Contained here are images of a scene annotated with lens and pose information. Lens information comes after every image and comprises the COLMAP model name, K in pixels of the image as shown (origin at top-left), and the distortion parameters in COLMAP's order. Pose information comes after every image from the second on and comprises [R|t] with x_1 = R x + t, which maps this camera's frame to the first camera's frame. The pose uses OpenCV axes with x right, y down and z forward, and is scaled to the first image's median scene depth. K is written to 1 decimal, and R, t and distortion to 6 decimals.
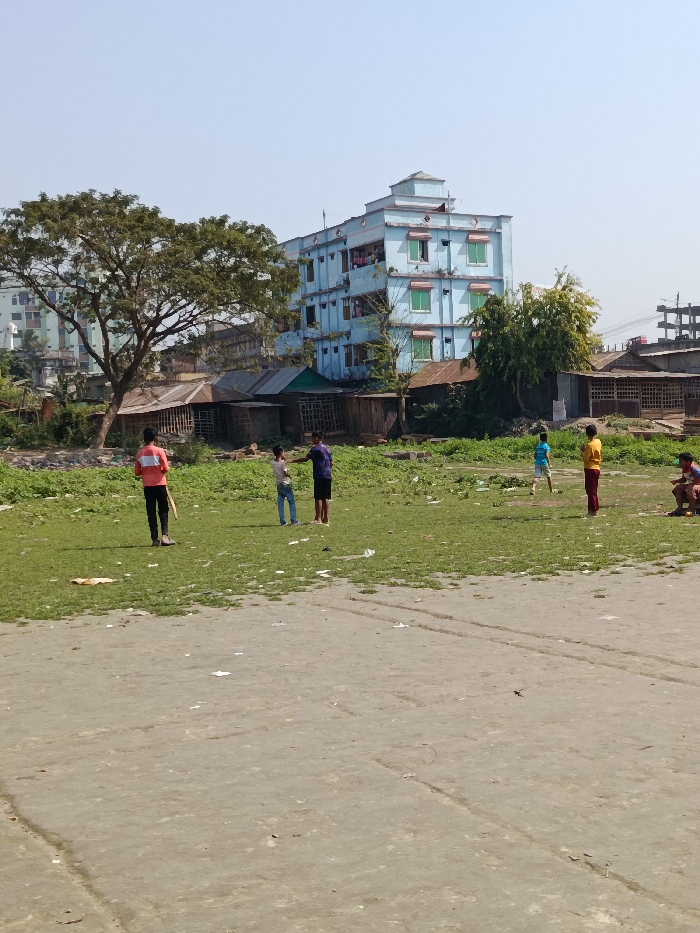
lens RADIAL K [[1293.9, 0, 351.7], [0, 1293.9, 465.7], [0, 0, 1]] dist [0.105628, 0.000000]
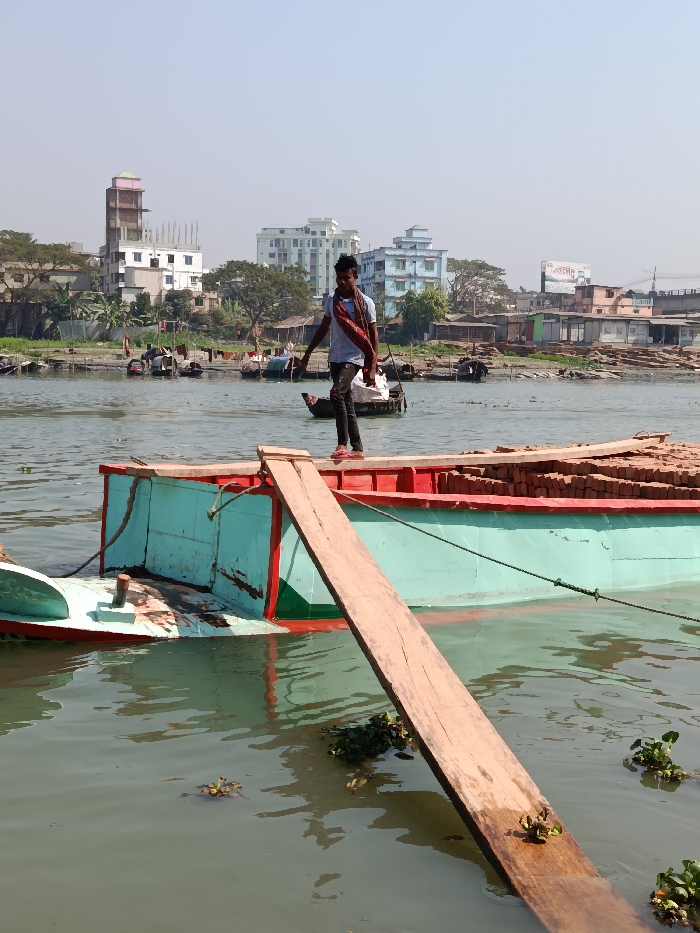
lens RADIAL K [[1293.9, 0, 350.1], [0, 1293.9, 467.0], [0, 0, 1]] dist [0.105628, 0.000000]
pose [[0.974809, 0.076719, -0.209433, 0.477199], [-0.062227, 0.995245, 0.074940, 0.027018], [0.214187, -0.060020, 0.974947, -1.317425]]
